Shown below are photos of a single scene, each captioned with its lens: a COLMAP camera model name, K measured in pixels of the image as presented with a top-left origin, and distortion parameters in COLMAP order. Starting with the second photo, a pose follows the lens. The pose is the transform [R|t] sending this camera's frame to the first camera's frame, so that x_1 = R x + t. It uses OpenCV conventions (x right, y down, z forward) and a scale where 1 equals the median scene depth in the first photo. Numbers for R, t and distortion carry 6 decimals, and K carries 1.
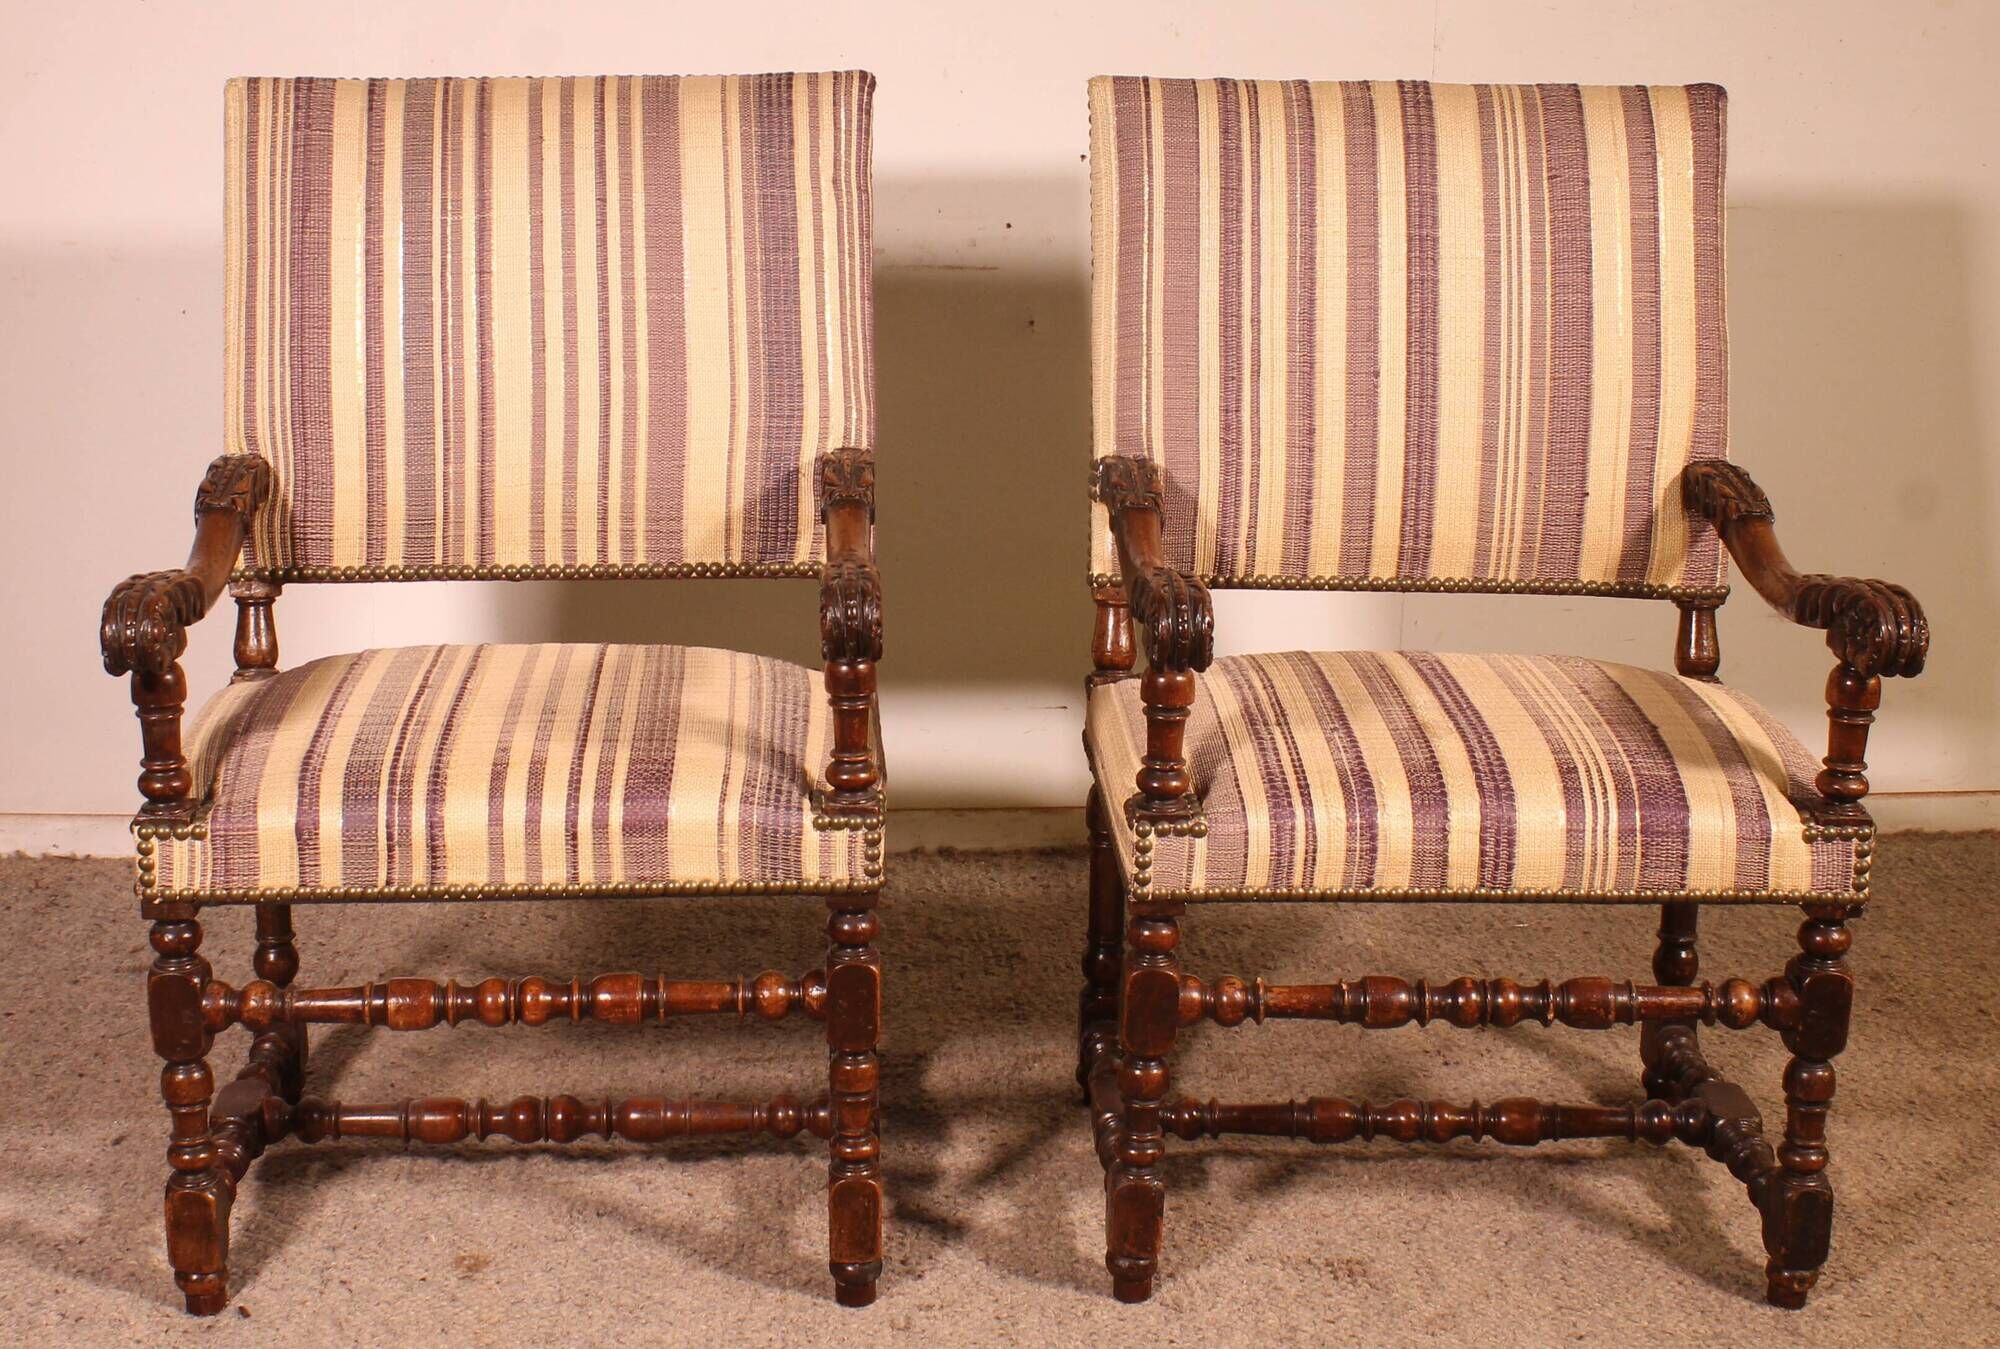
lens RADIAL K [[2856.0, 0, 863.4], [0, 2856.0, 463.9], [0, 0, 1]] dist [-0.129307, 0.158525]
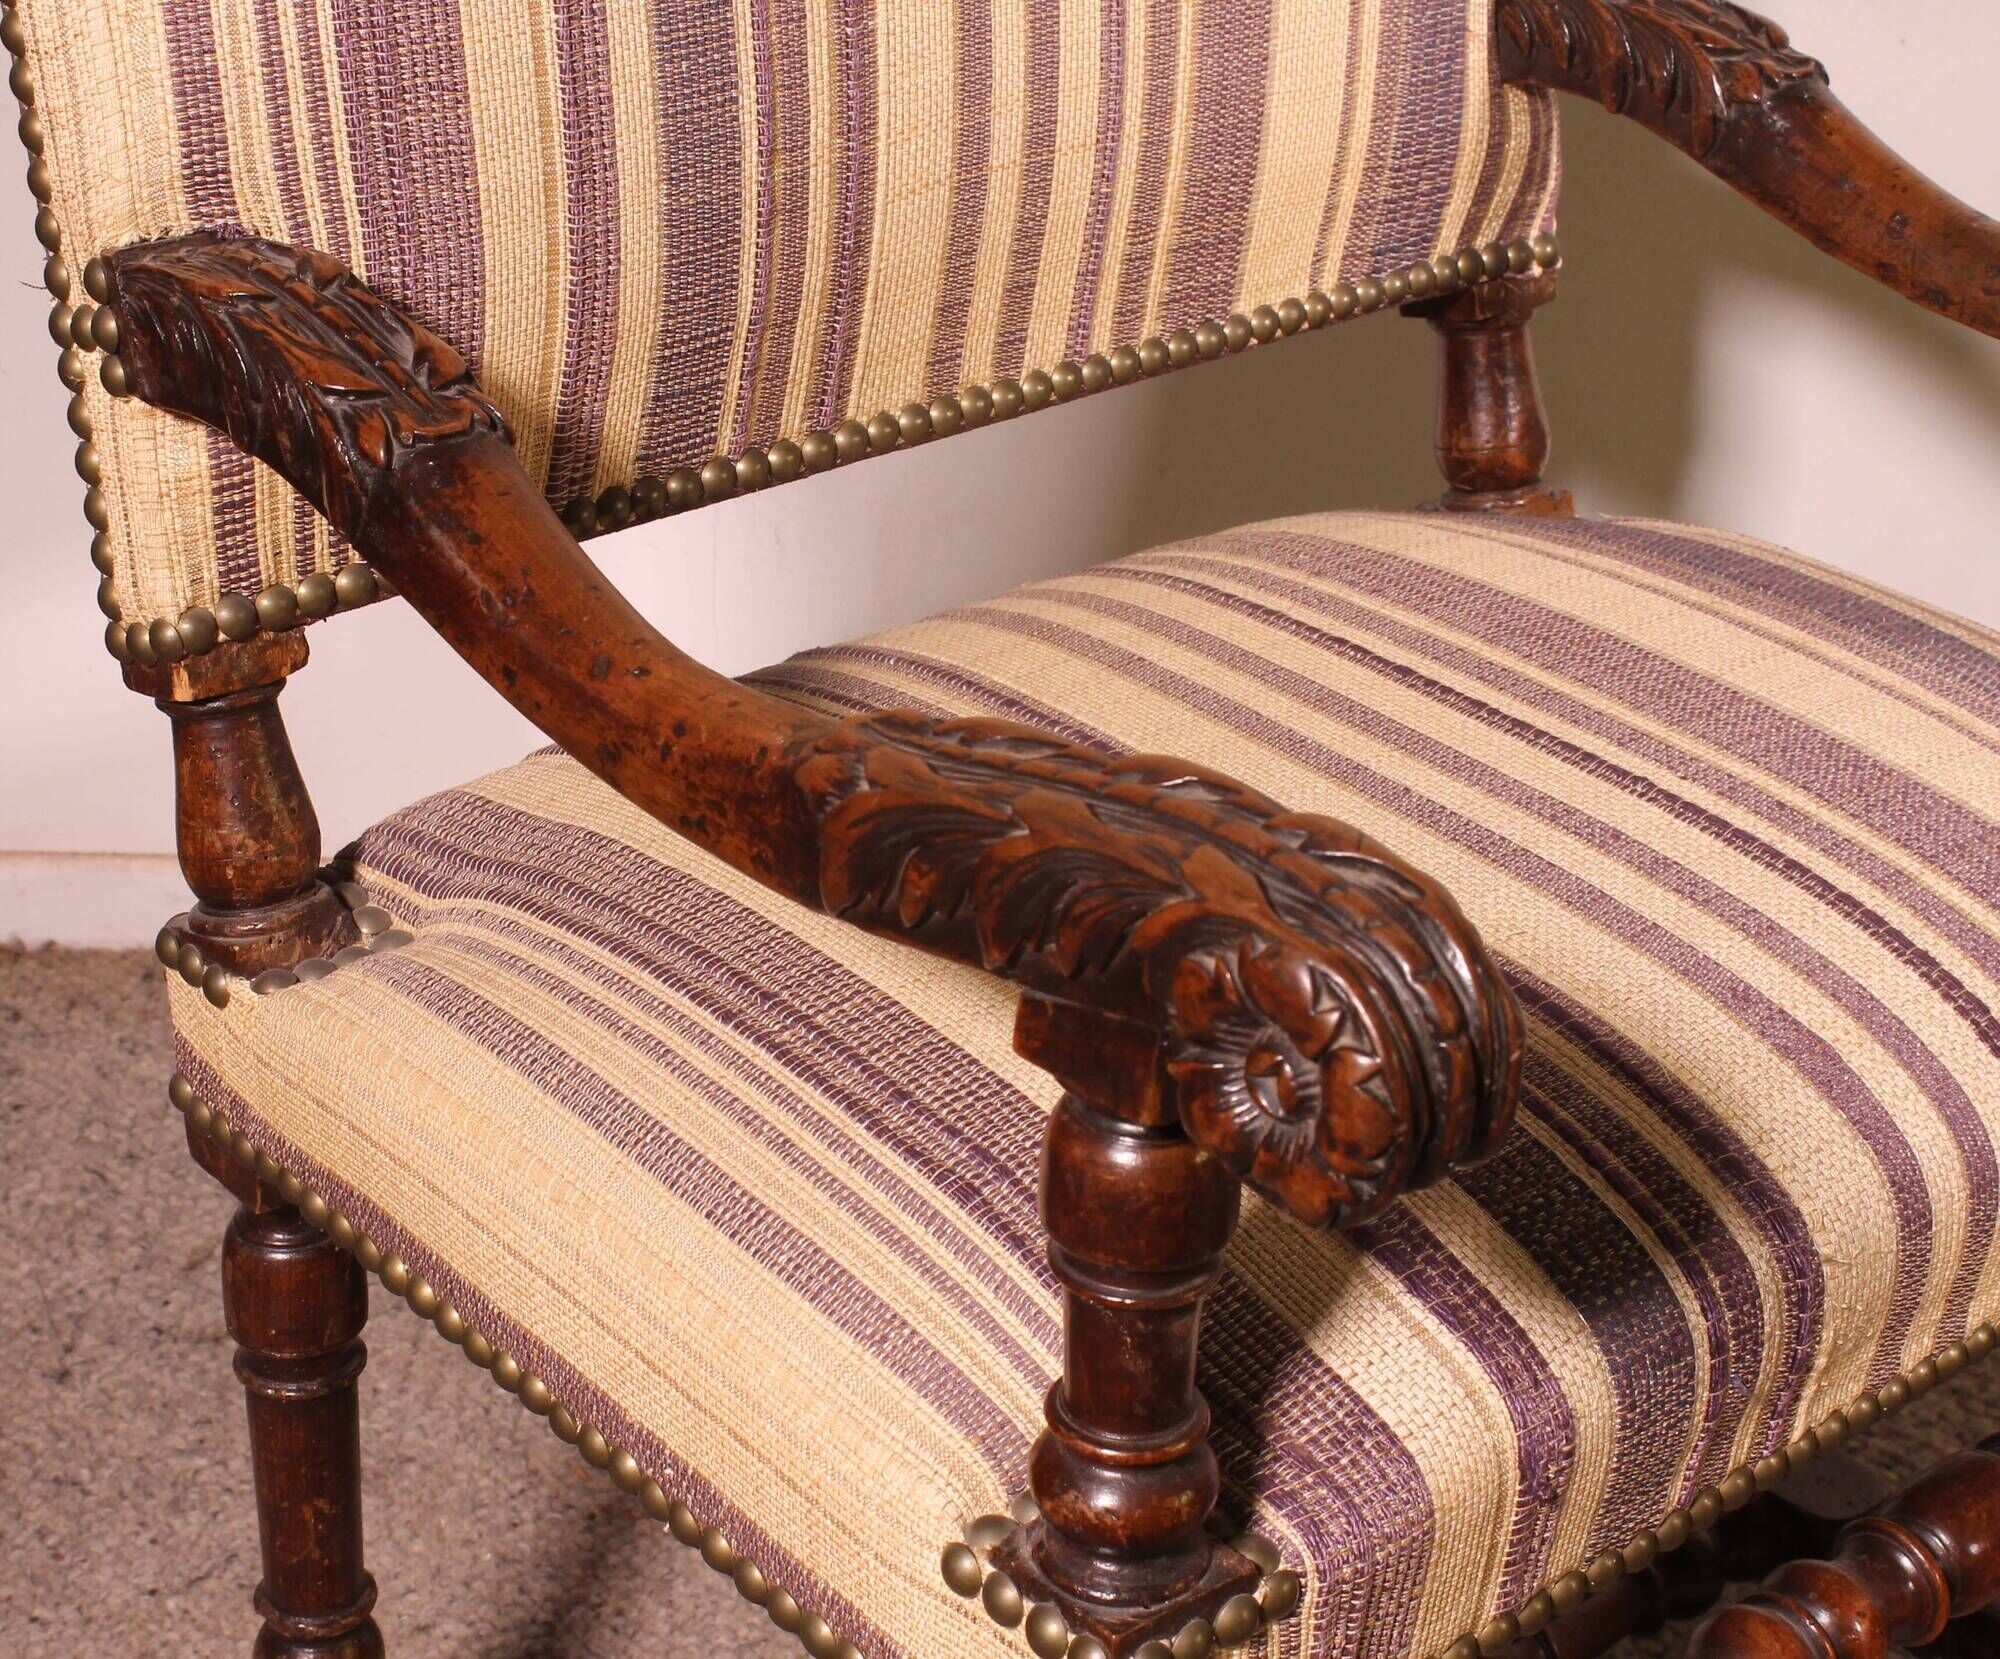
lens RADIAL K [[3749.2, 0, 861.6], [0, 3749.2, 823.9], [0, 0, 1]] dist [-0.065972, 0.281847]
pose [[0.788553, -0.261655, 0.556526, -0.399243], [0.104817, 0.948913, 0.297620, -0.054544], [-0.605968, -0.176356, 0.775694, 0.644150]]
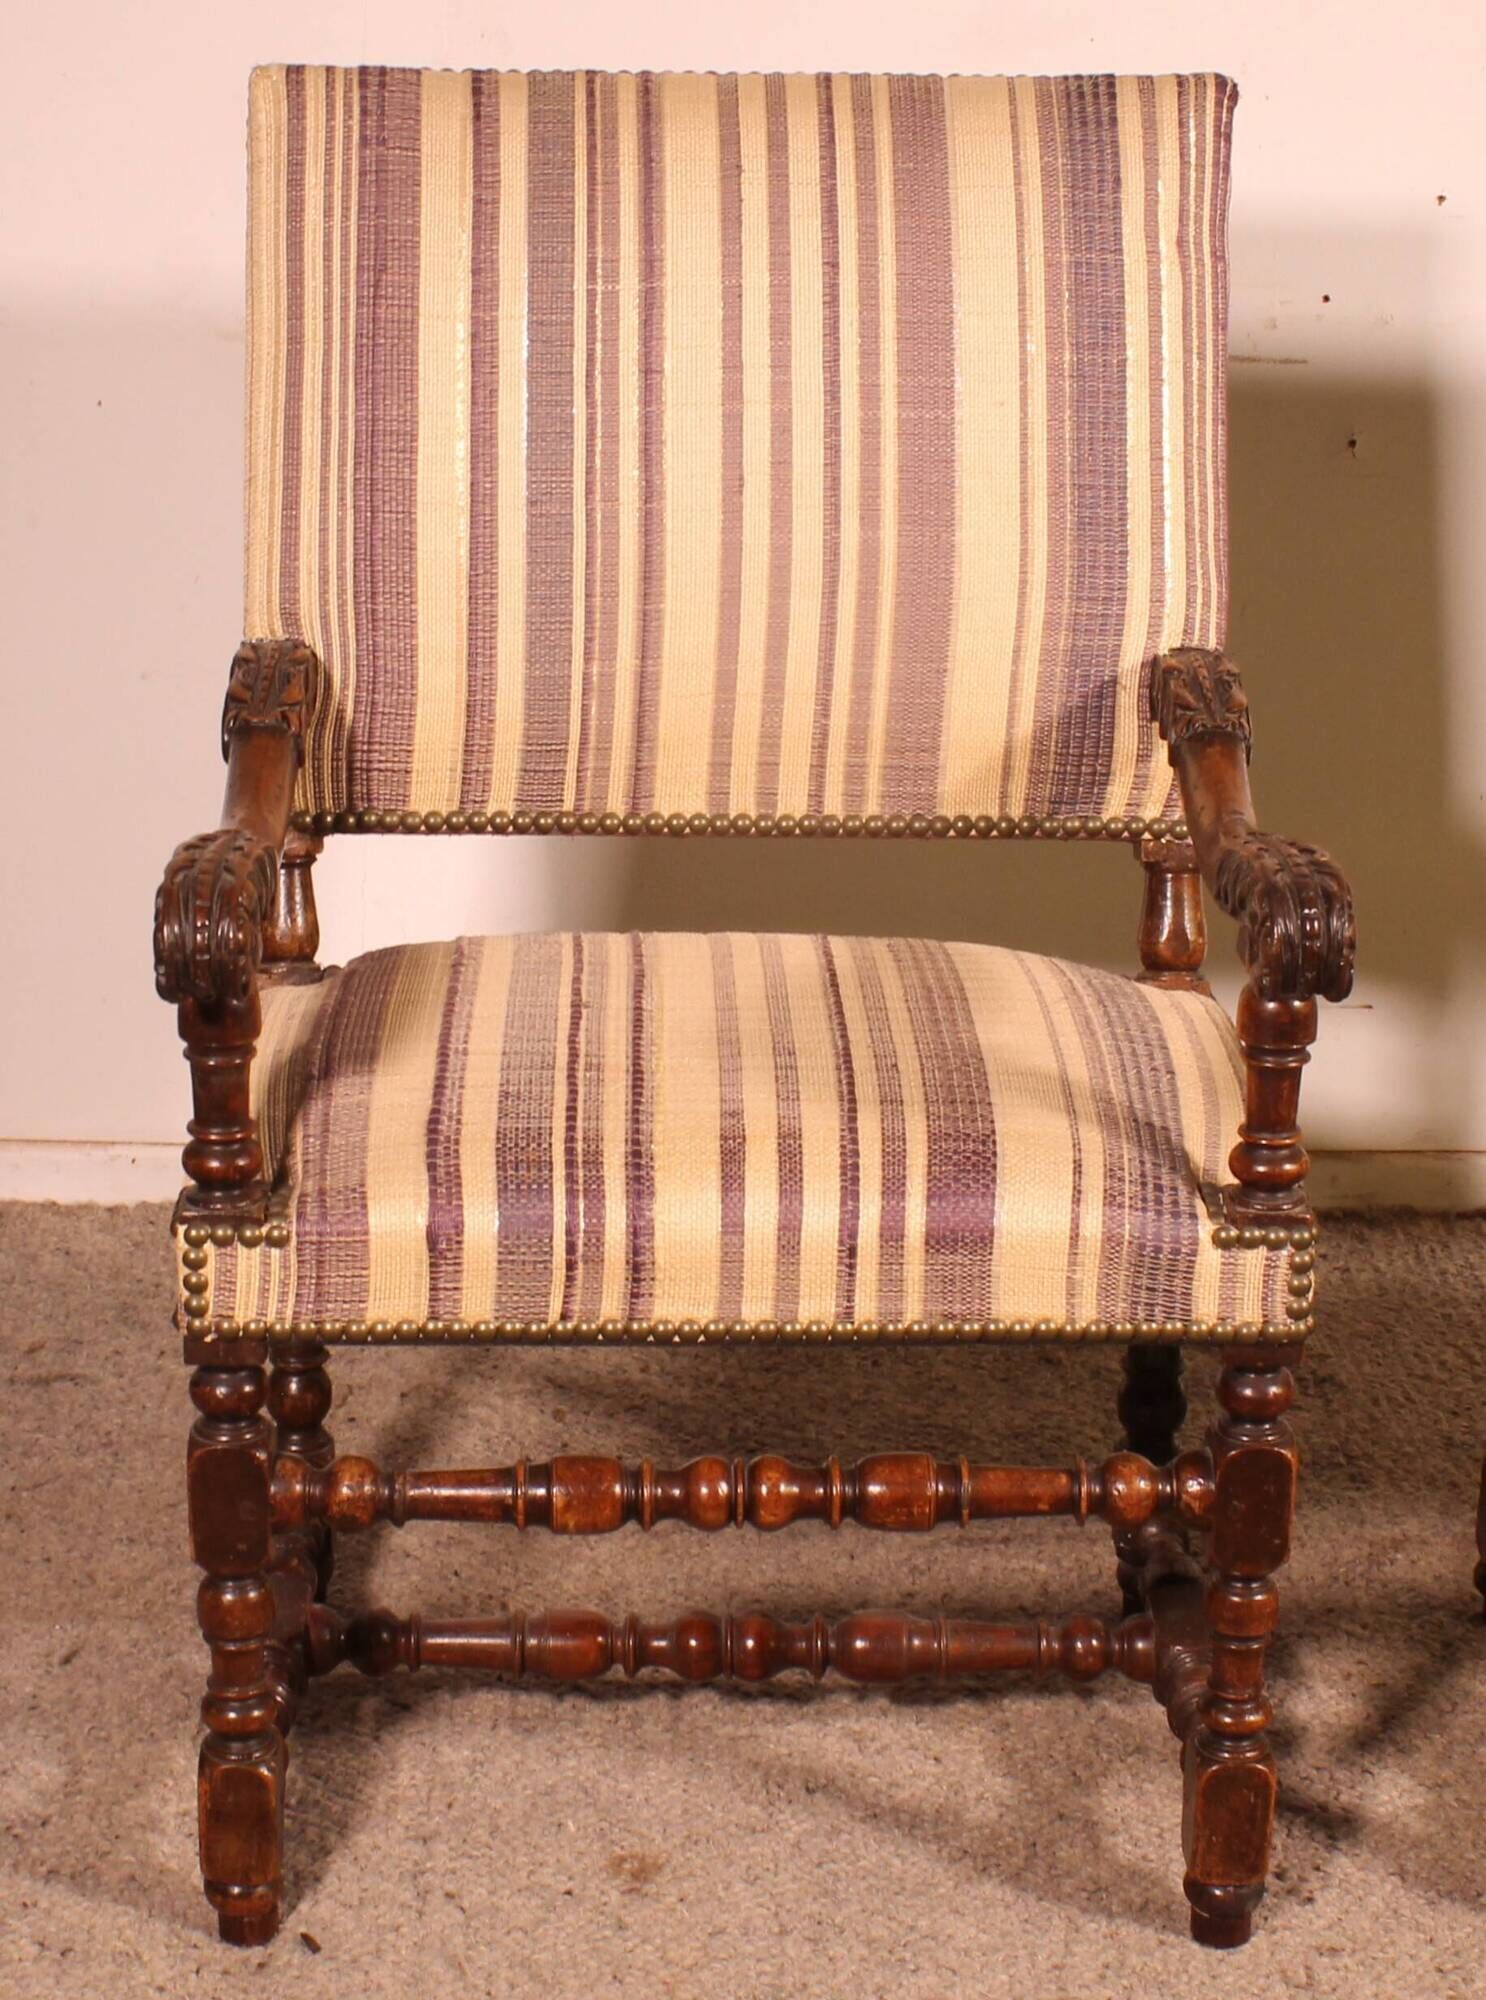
lens RADIAL K [[3896.1, 0, 609.5], [0, 3896.1, 806.0], [0, 0, 1]] dist [-0.118060, 0.173534]
pose [[0.999631, 0.020322, -0.018025, -0.124570], [-0.019113, 0.997710, 0.064878, -0.025148], [0.019302, -0.064510, 0.997730, 0.095838]]
